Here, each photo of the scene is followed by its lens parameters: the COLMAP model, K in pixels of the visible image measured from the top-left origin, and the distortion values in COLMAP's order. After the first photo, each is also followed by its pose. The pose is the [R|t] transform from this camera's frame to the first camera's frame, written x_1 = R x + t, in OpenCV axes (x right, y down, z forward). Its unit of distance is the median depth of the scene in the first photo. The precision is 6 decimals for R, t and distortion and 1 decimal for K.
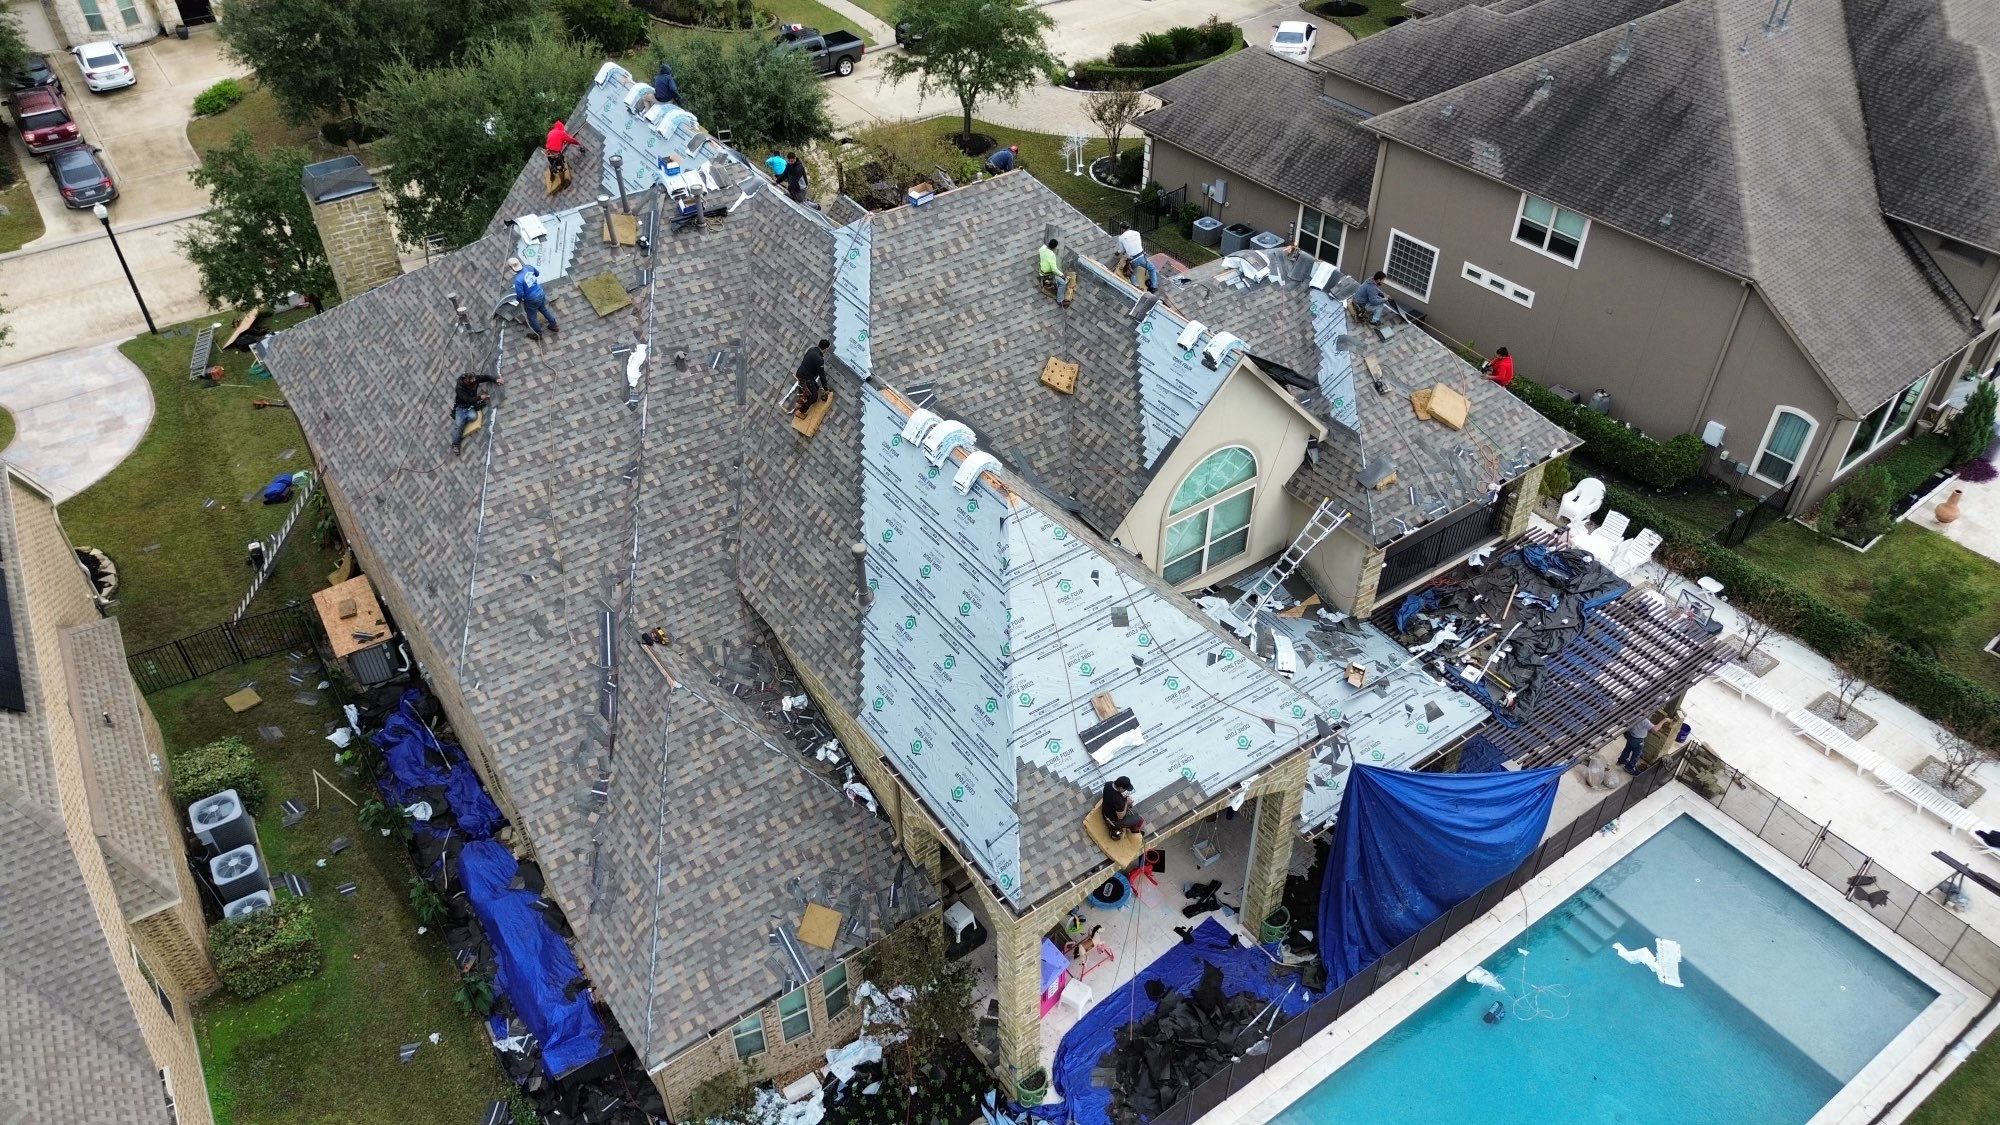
lens RADIAL K [[1405.5, 0, 1002.5], [0, 1405.5, 567.9], [0, 0, 1]] dist [0.069757, -0.065888]
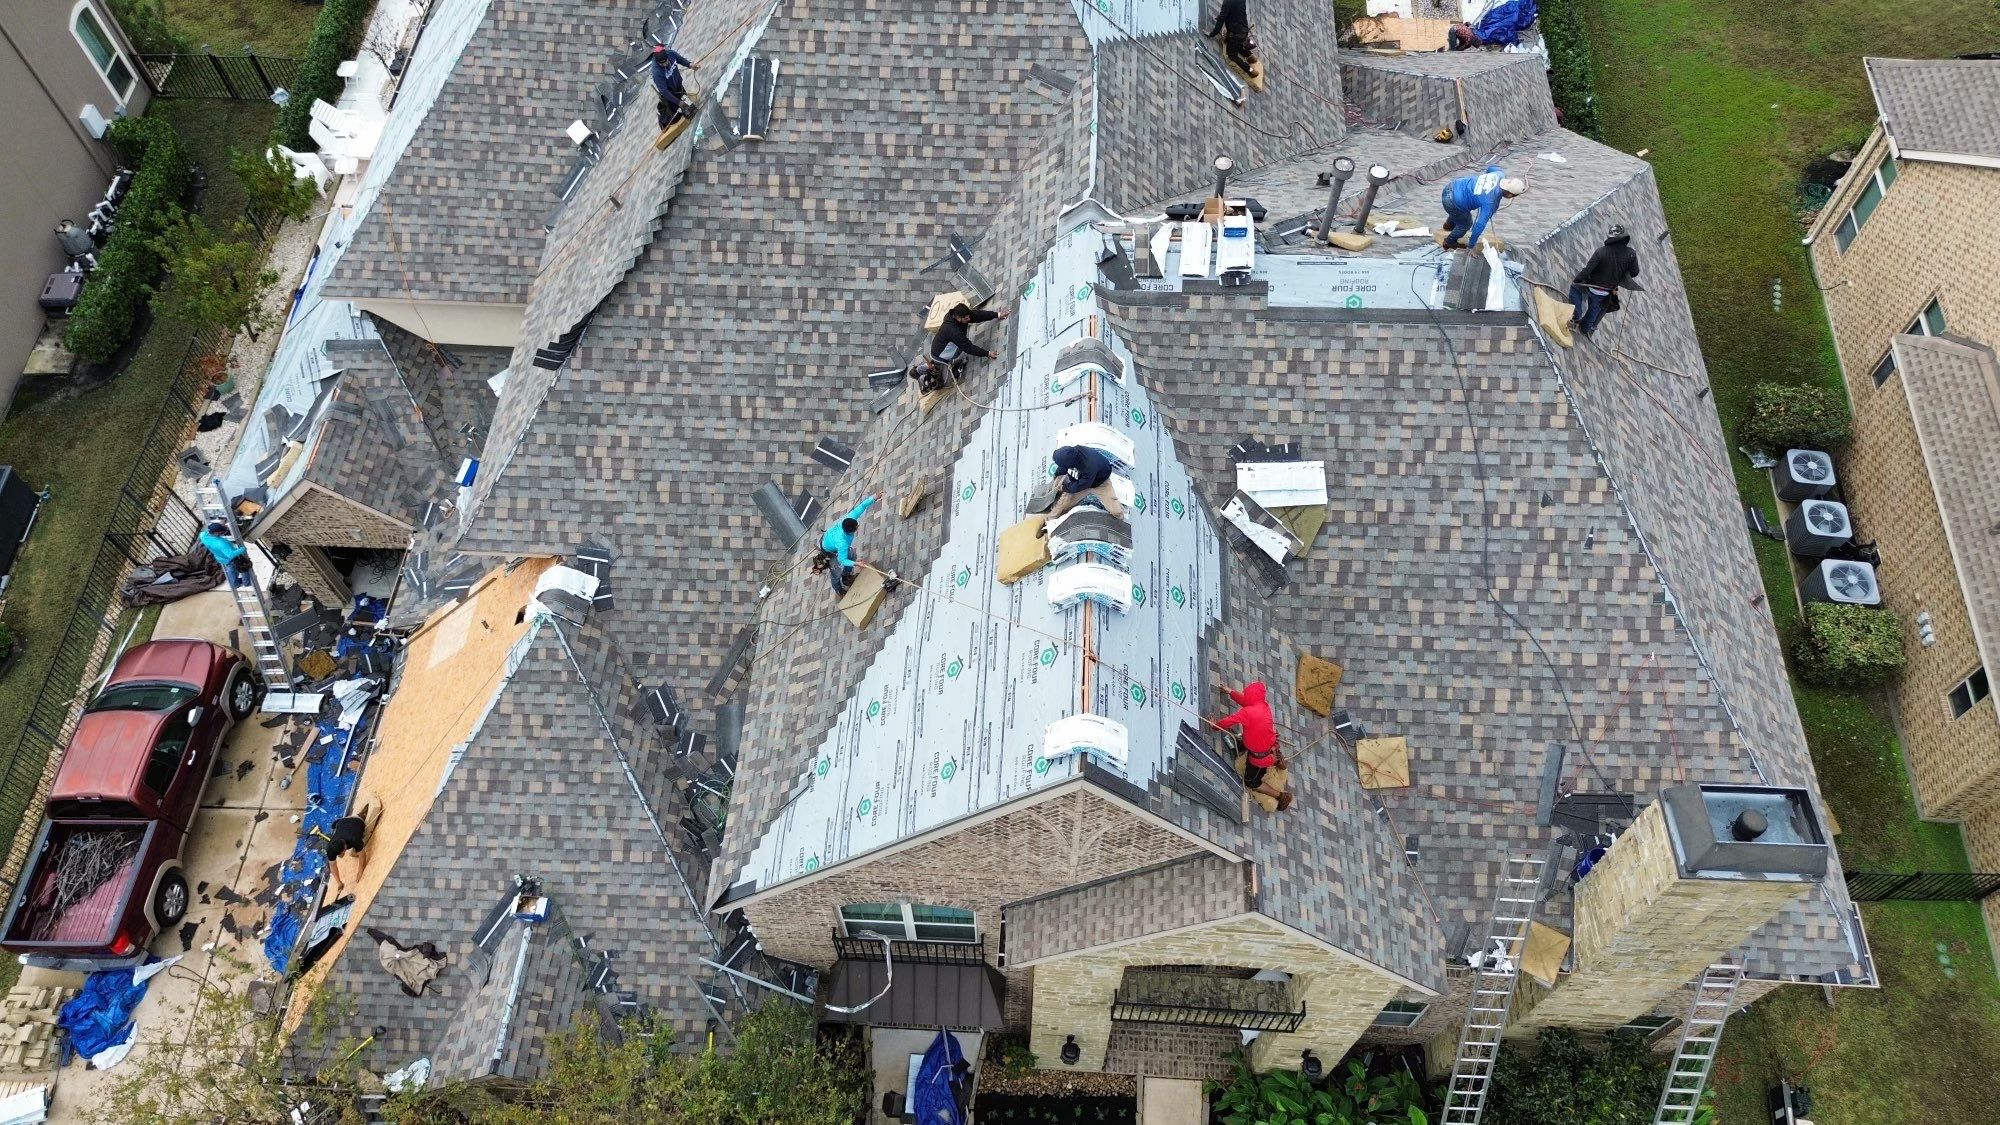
lens RADIAL K [[1405.5, 0, 1005.6], [0, 1405.5, 571.0], [0, 0, 1]] dist [0.069757, -0.065888]
pose [[-0.783683, -0.525568, 0.331087, -0.444441], [0.404334, -0.026990, 0.914213, -0.883067], [-0.471545, 0.850323, 0.233657, 1.067668]]
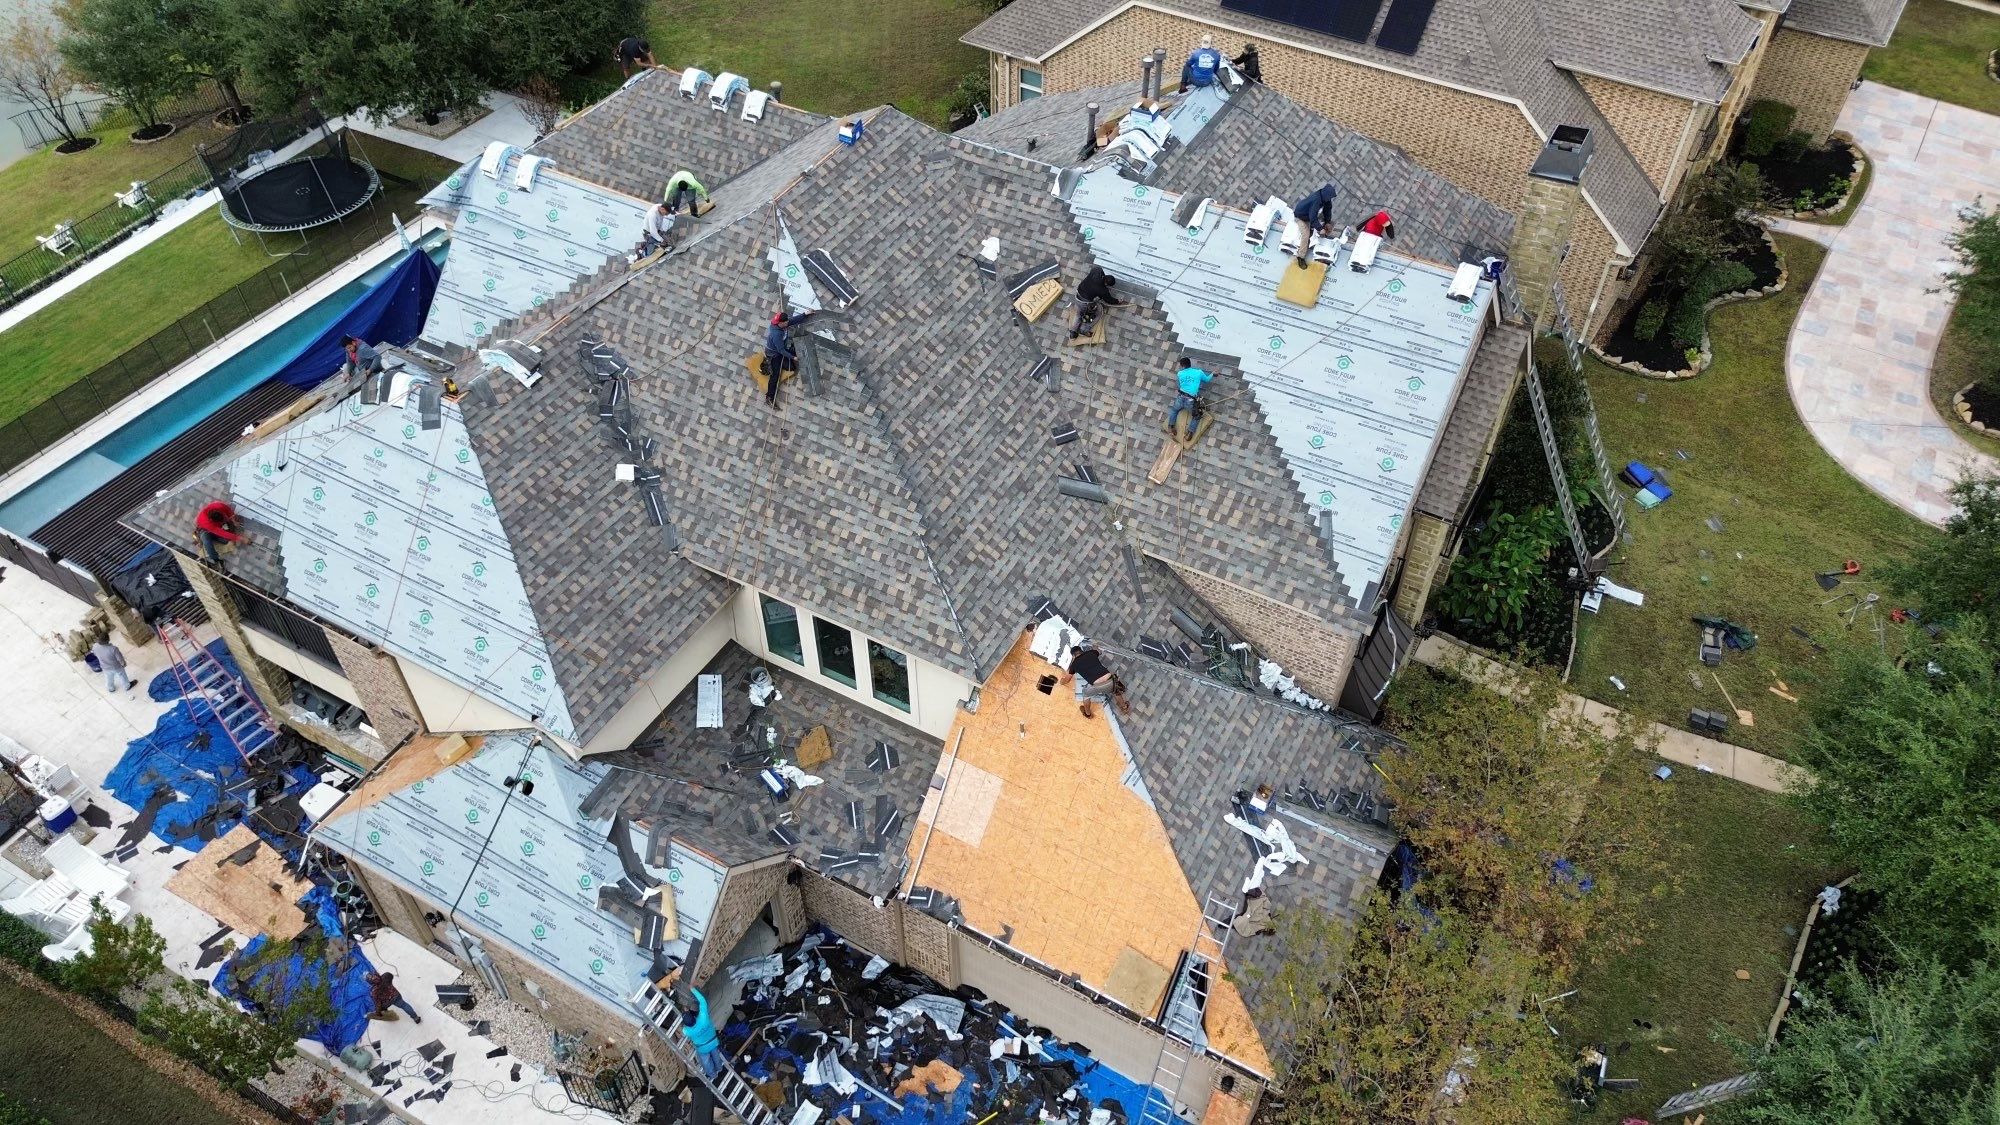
lens RADIAL K [[1405.5, 0, 1006.5], [0, 1405.5, 570.8], [0, 0, 1]] dist [0.069757, -0.065888]
pose [[-0.904722, 0.305648, -0.296745, 0.207155], [-0.272994, 0.118780, 0.954655, -1.121283], [0.327035, 0.944707, -0.024023, 1.312547]]
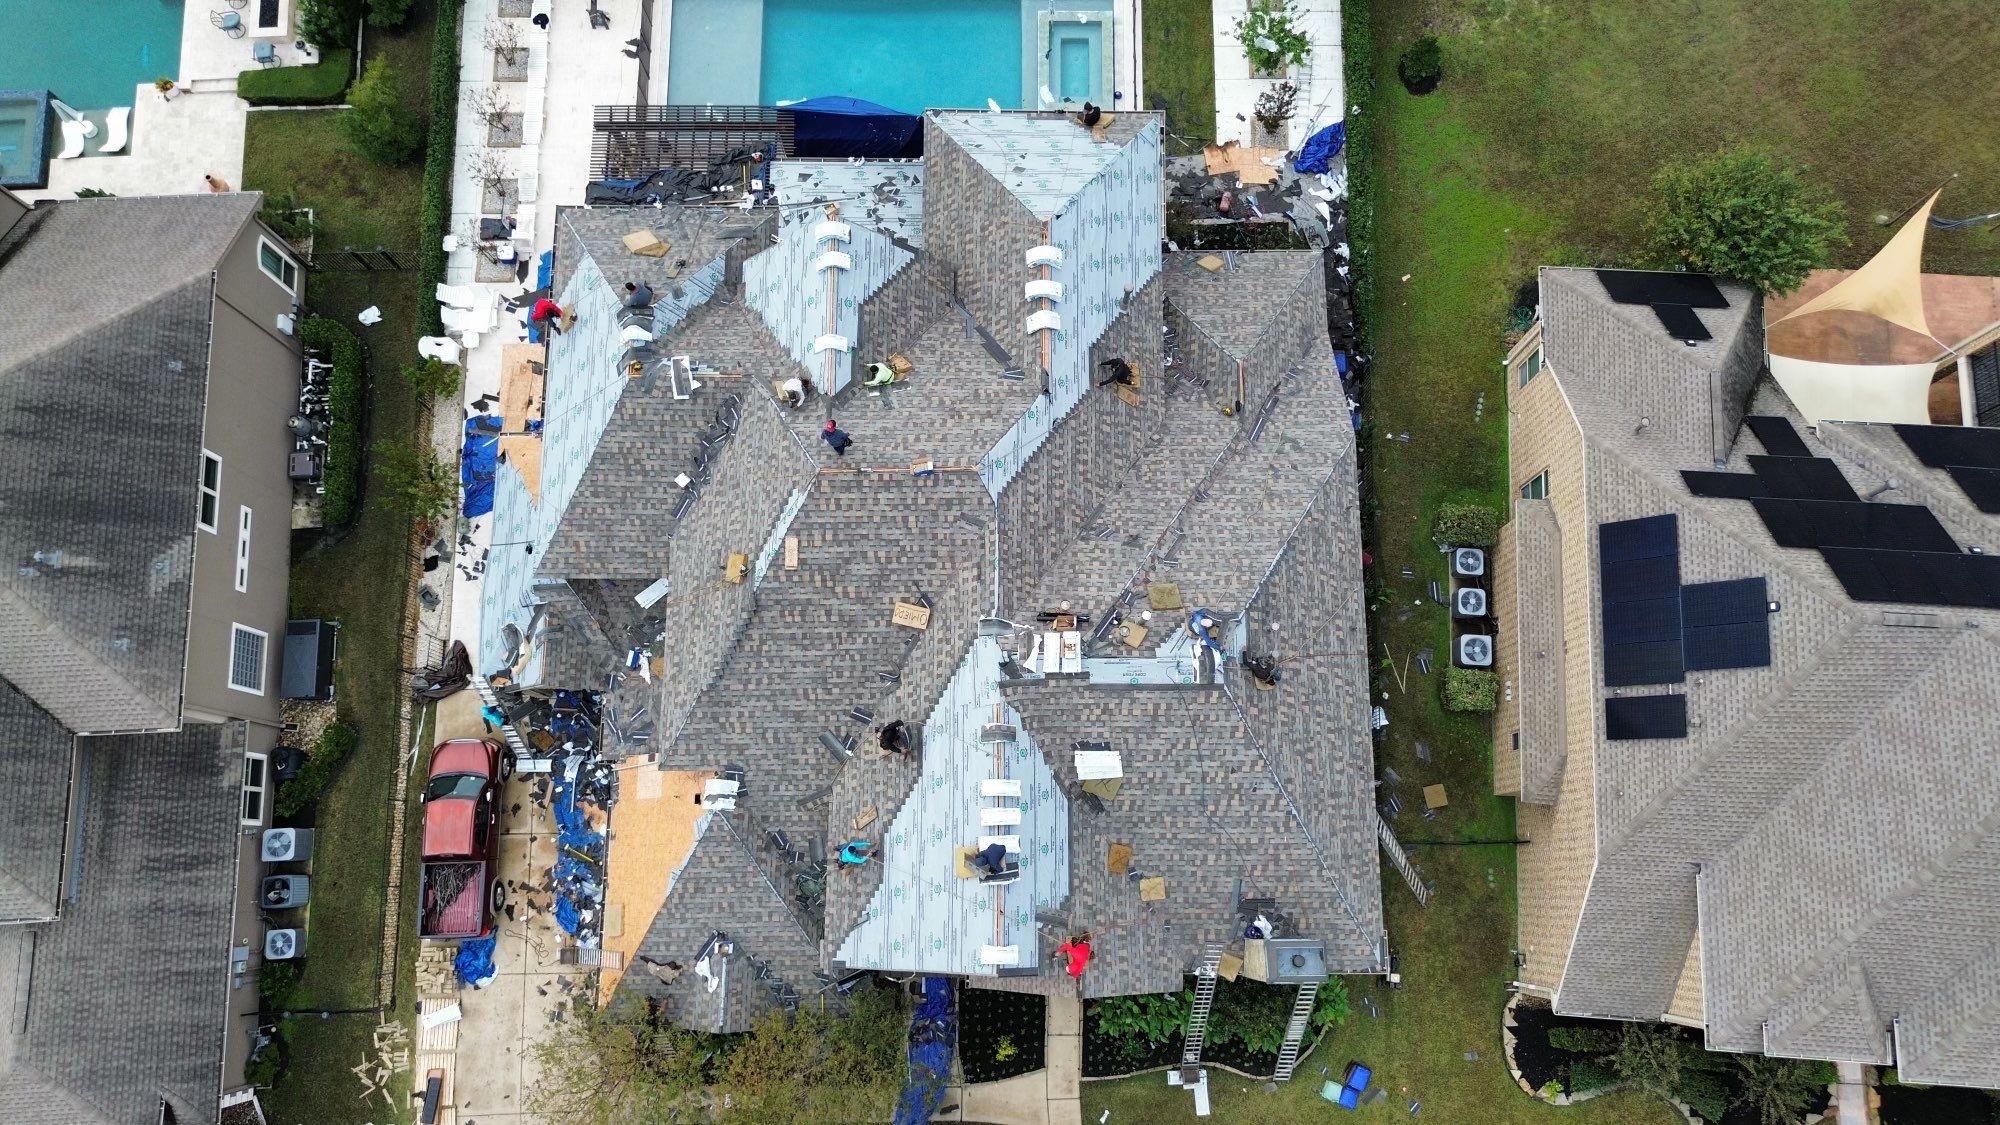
lens RADIAL K [[1405.5, 0, 1006.0], [0, 1405.5, 567.7], [0, 0, 1]] dist [0.069757, -0.065888]
pose [[-0.813277, -0.567095, 0.130322, -0.311789], [0.378614, -0.345668, 0.858583, -1.262609], [-0.441850, 0.747608, 0.495834, 0.446495]]
